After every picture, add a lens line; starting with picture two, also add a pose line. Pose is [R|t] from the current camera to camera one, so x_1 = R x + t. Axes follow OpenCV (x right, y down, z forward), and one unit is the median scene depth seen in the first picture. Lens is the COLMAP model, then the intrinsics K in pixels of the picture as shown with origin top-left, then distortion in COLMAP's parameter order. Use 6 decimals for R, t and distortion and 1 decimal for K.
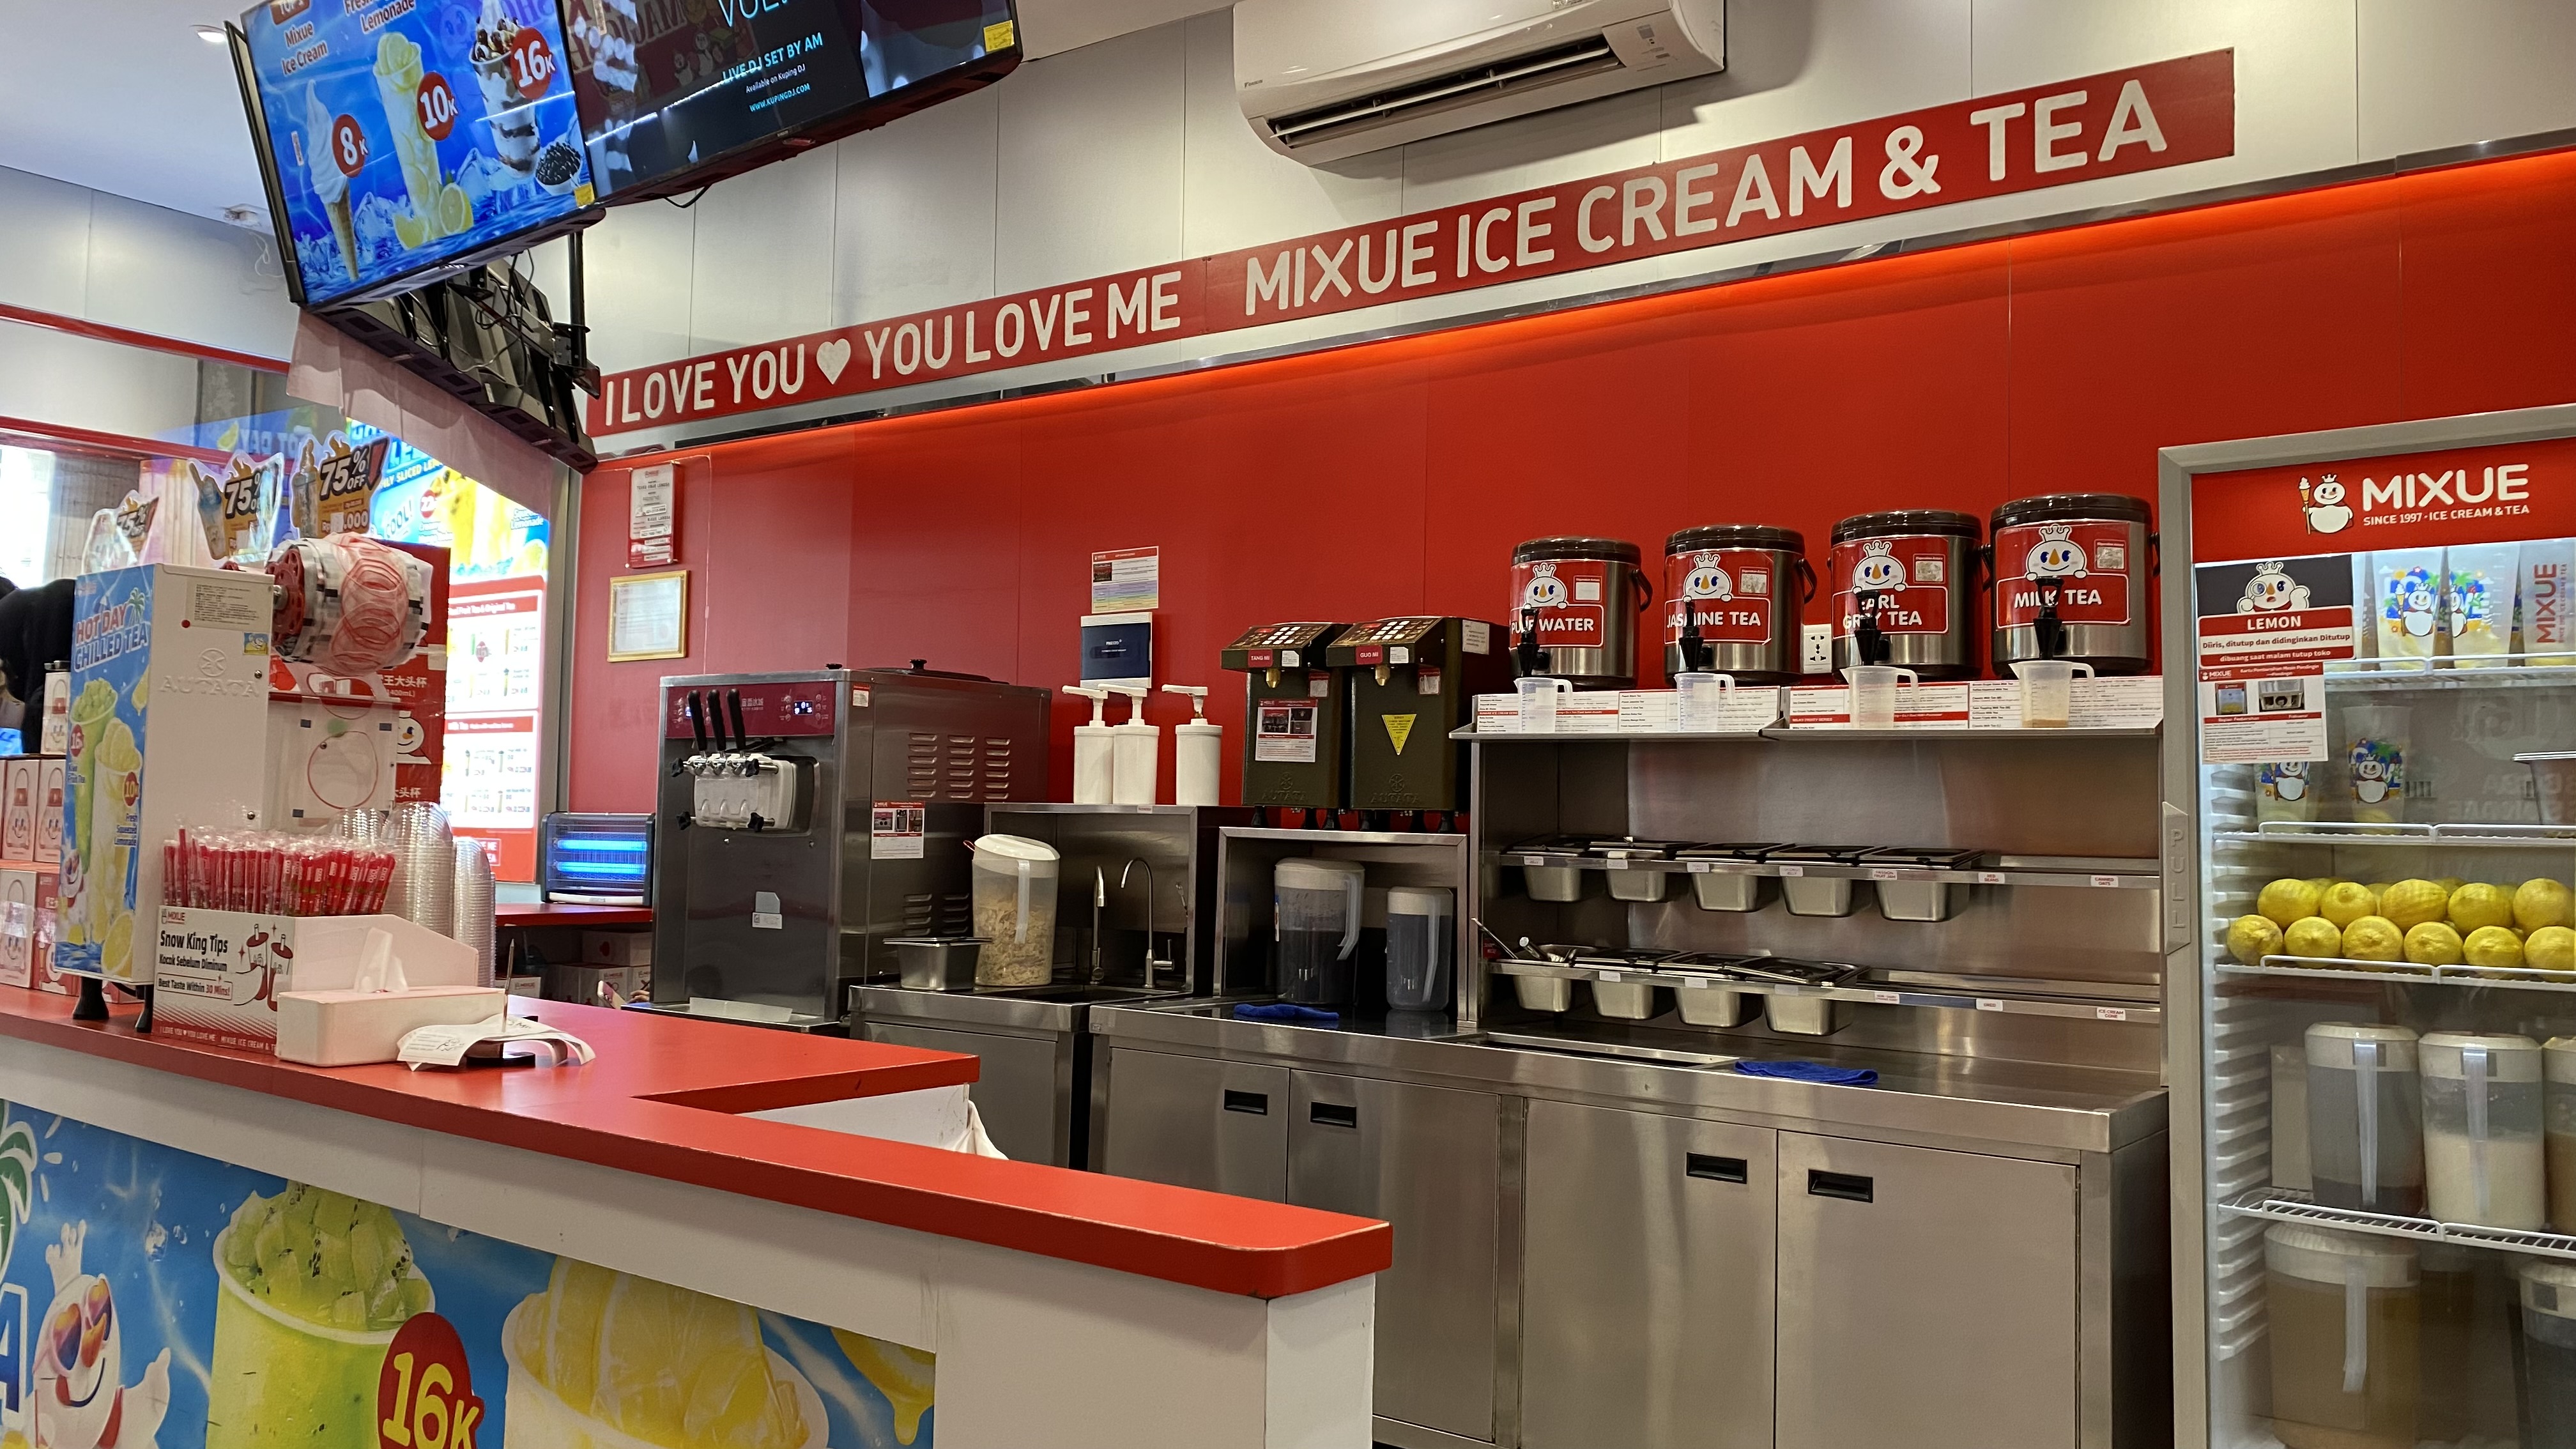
lens RADIAL K [[1920.8, 0, 1288.0], [0, 1920.8, 724.5], [0, 0, 1]] dist [0.084401, -0.164125]
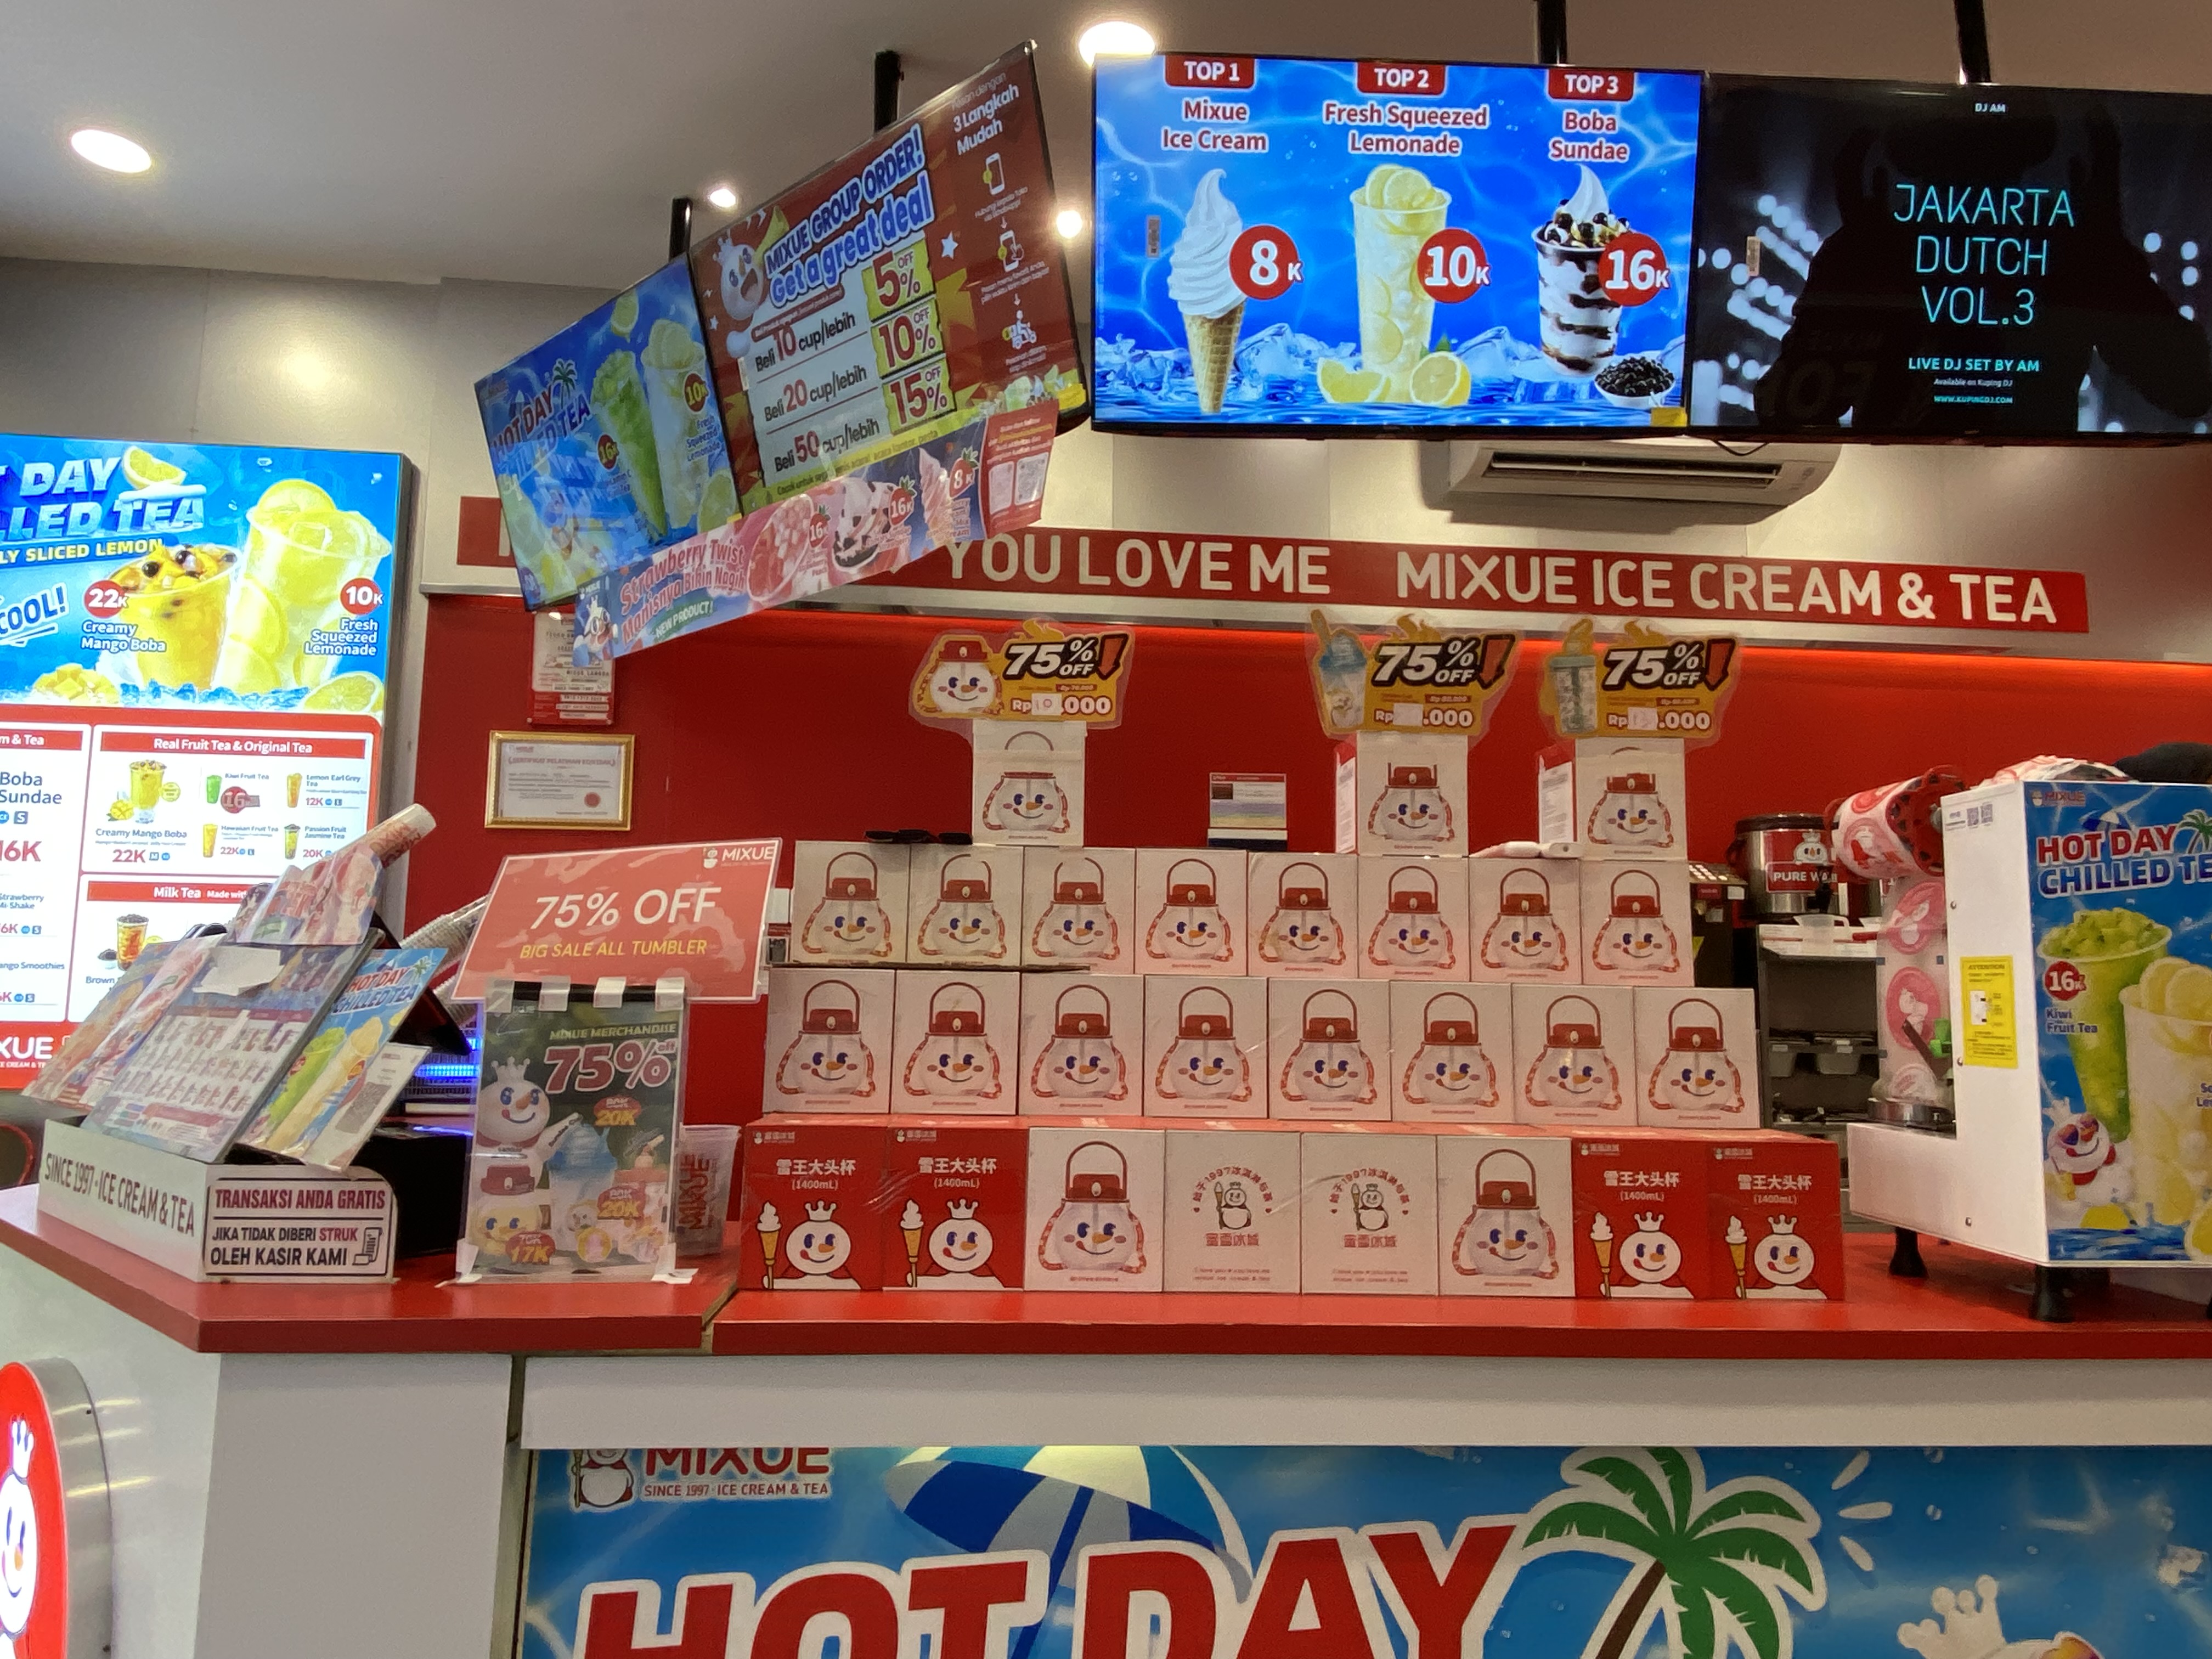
lens RADIAL K [[1413.2, 0, 1058.2], [0, 1413.2, 830.4], [0, 0, 1]] dist [0.078952, -0.090520]
pose [[0.746521, 0.067307, 0.661948, -0.926993], [-0.036198, 0.997505, -0.060604, -0.002681], [-0.664376, 0.021281, 0.747095, 0.569710]]
